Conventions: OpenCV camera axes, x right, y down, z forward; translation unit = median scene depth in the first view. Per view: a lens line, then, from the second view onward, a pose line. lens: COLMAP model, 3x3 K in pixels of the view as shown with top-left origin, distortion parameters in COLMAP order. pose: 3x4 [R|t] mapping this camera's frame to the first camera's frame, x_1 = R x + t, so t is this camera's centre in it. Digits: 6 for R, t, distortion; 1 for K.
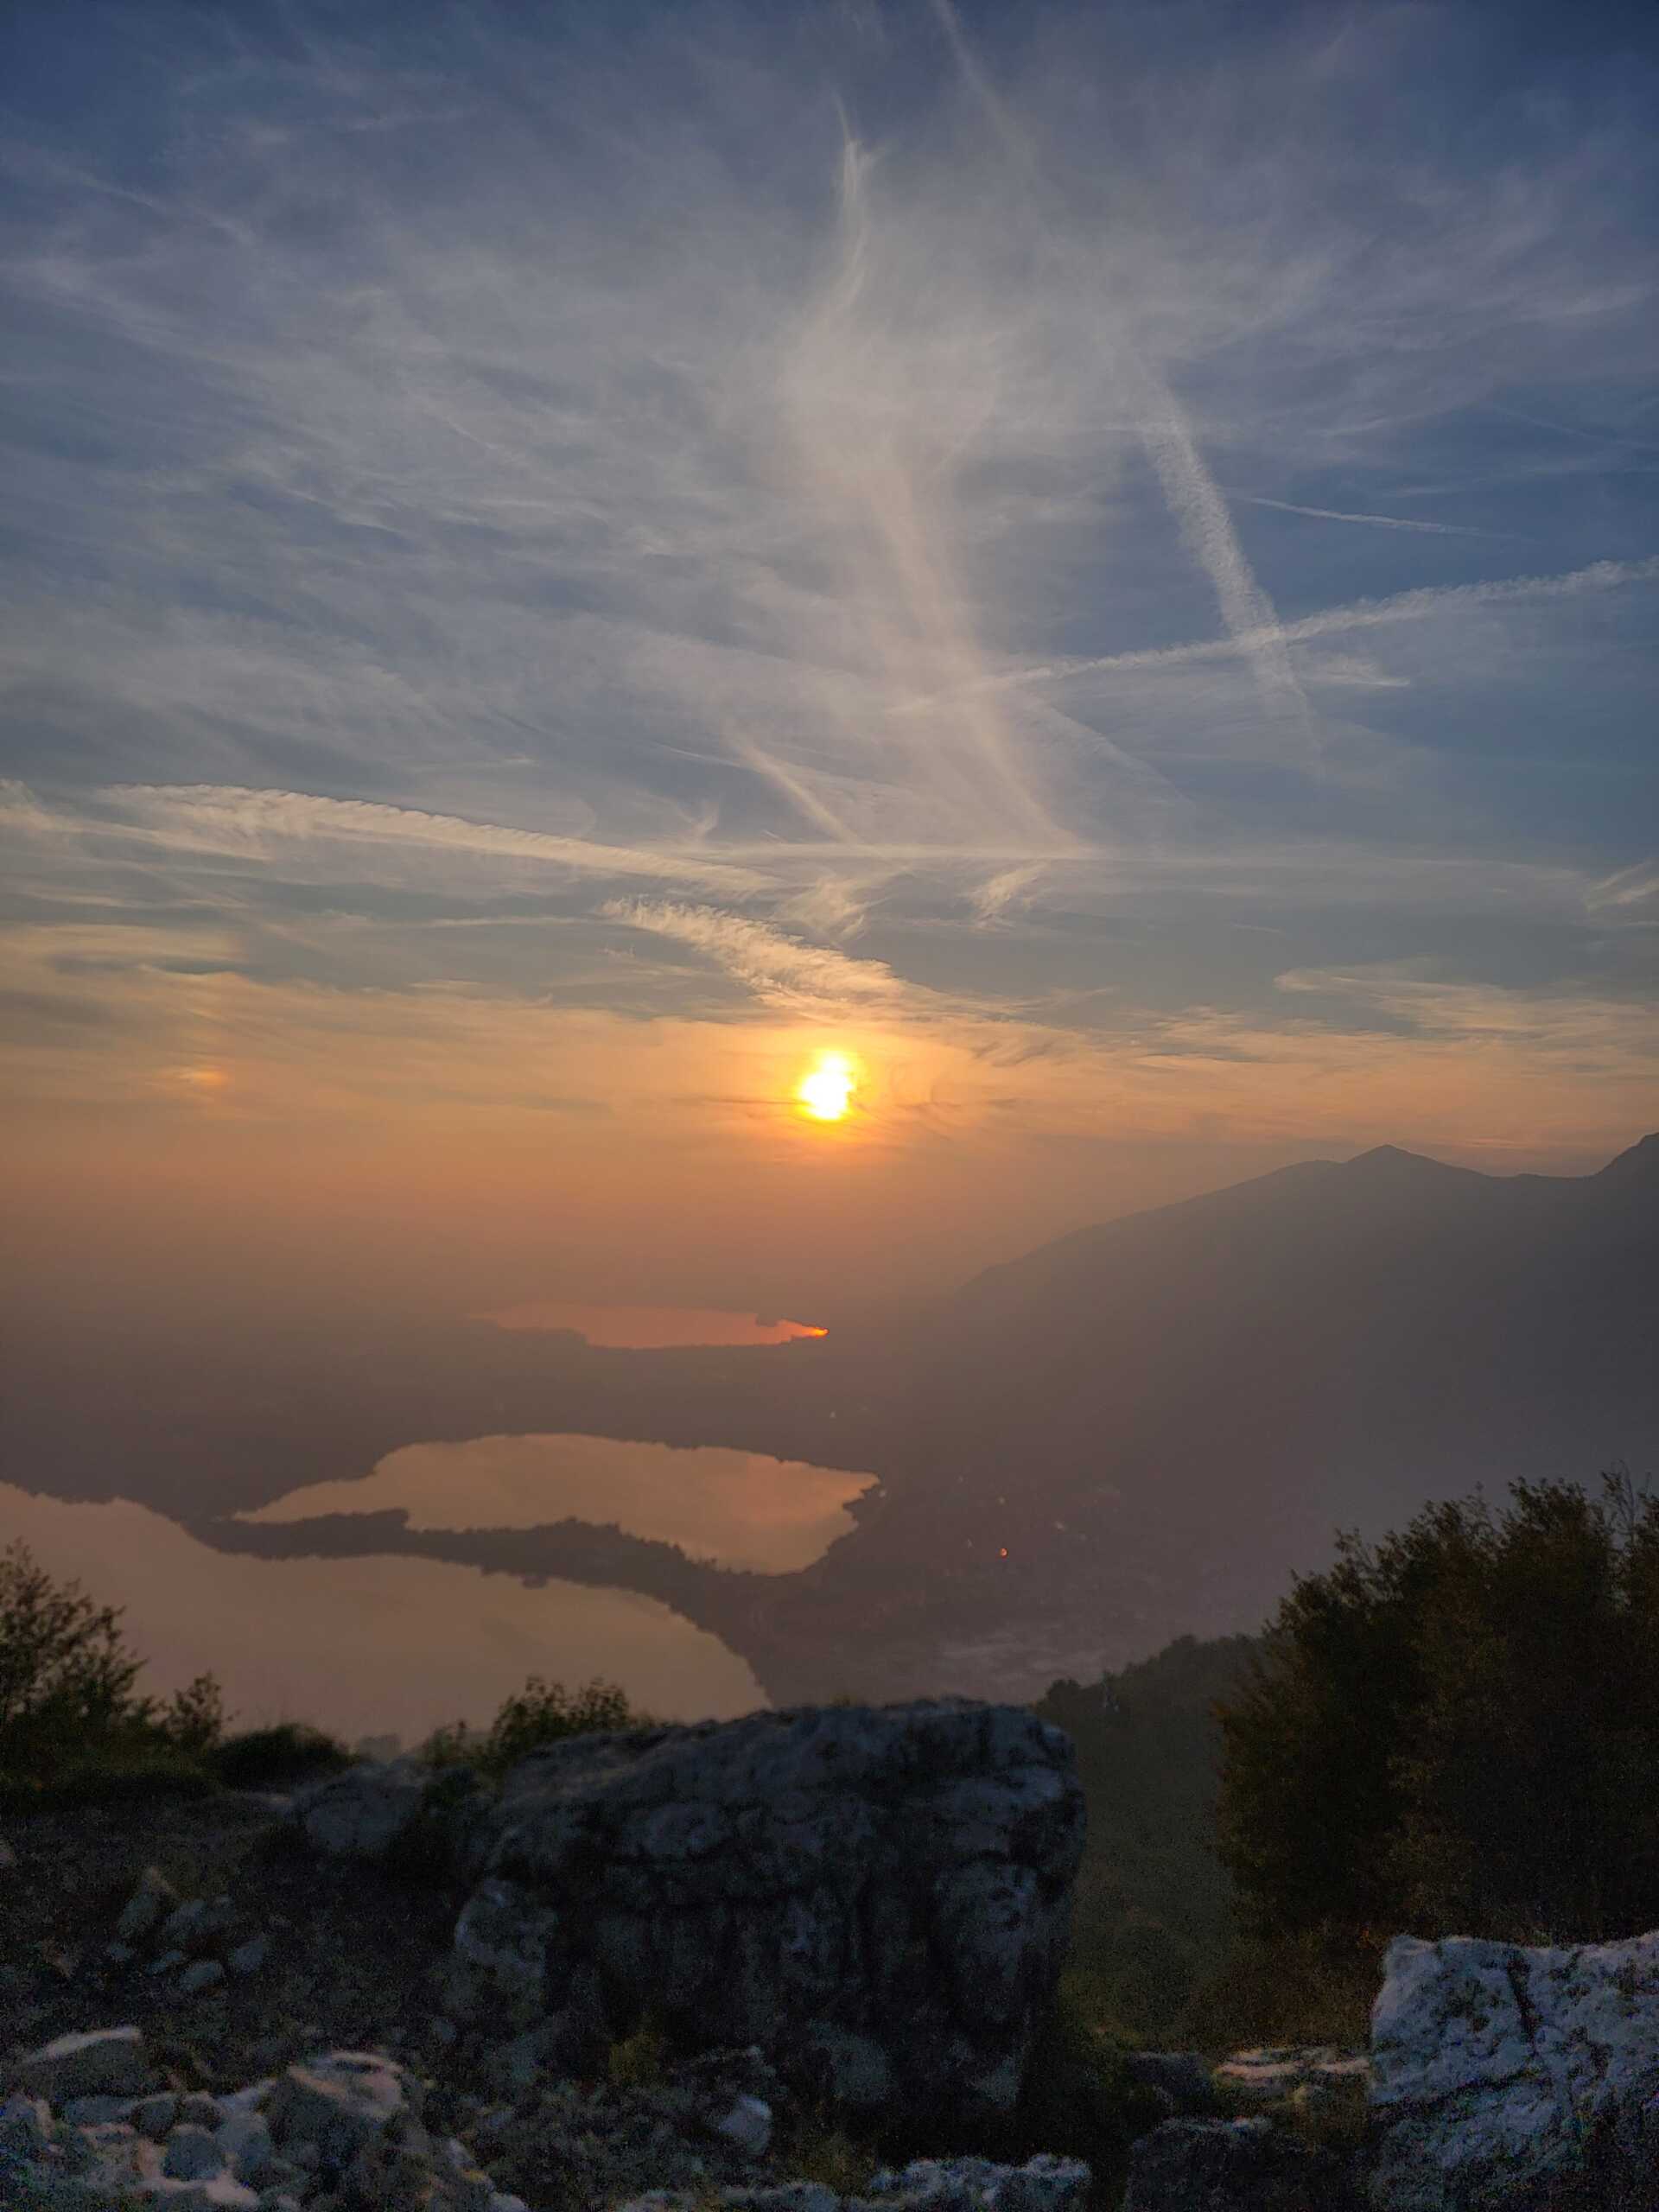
lens RADIAL K [[1525.0, 0, 829.5], [0, 1525.0, 1106.0], [0, 0, 1]] dist [0.098317, -0.075432]
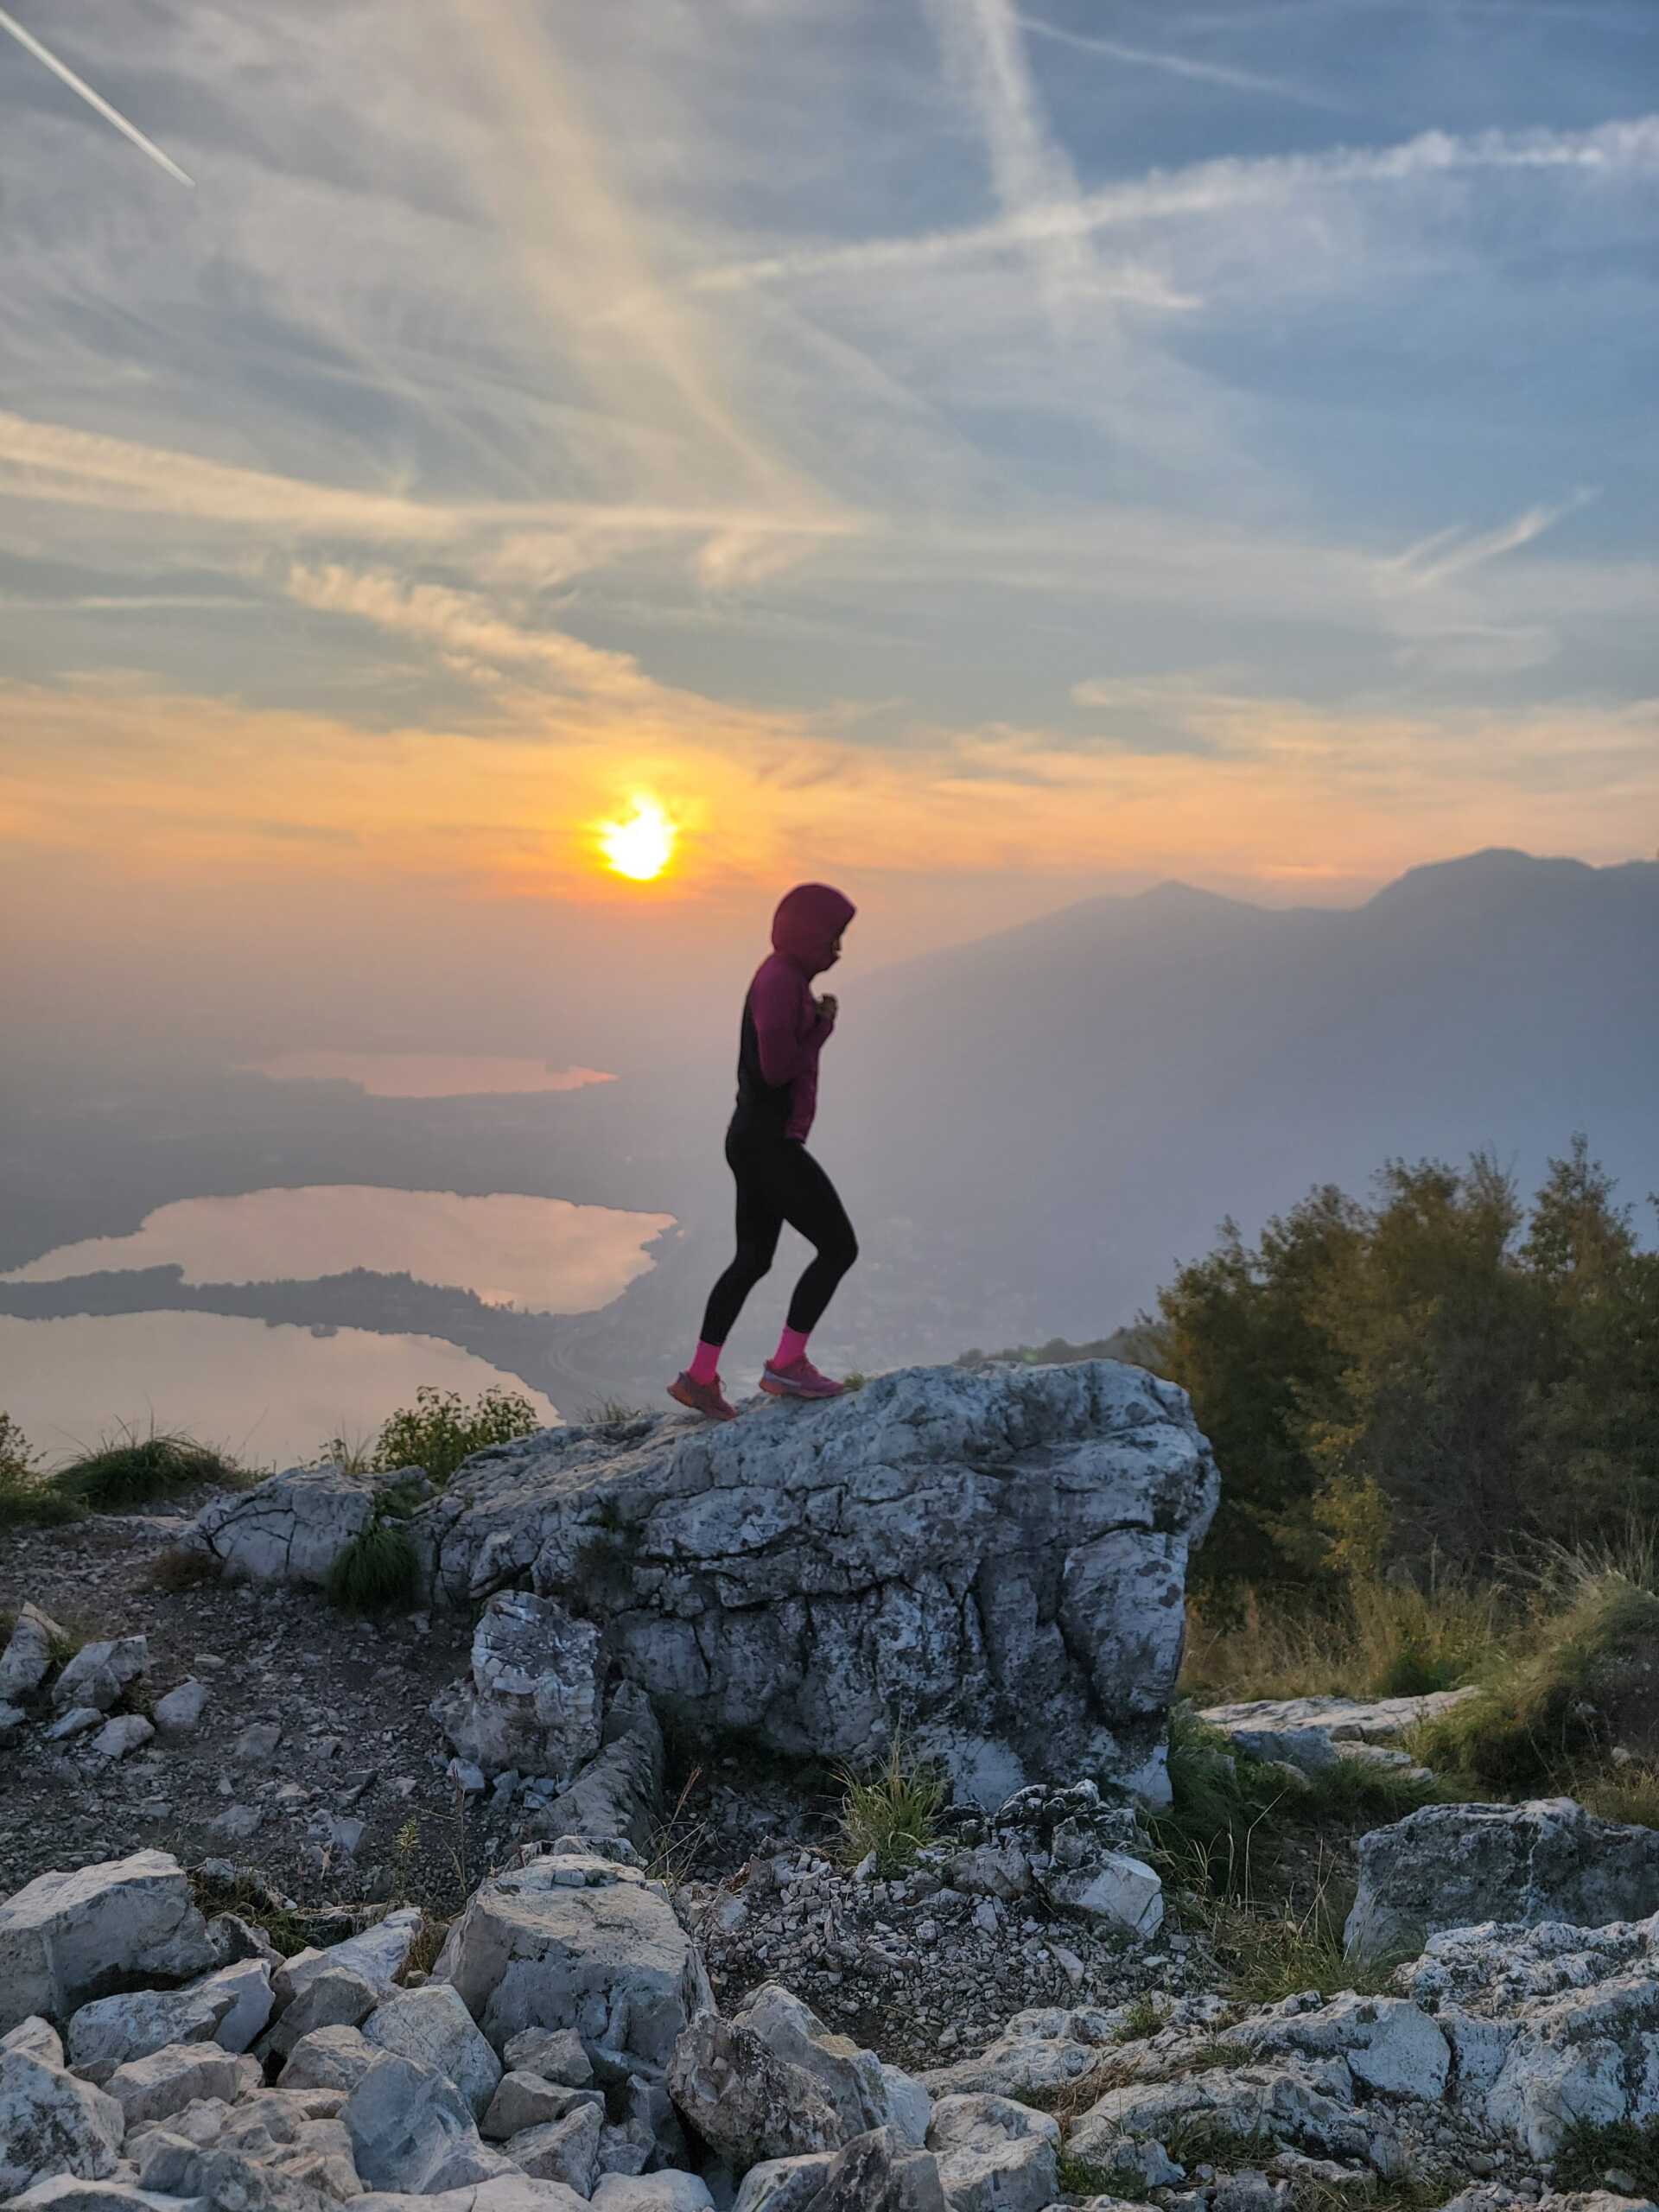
lens RADIAL K [[1558.7, 0, 829.5], [0, 1558.7, 1106.0], [0, 0, 1]] dist [0.053399, -0.006241]
pose [[0.990811, -0.024018, 0.133106, -0.149087], [0.001639, 0.986166, 0.165753, 0.125856], [-0.135245, -0.164011, 0.977143, 0.248778]]
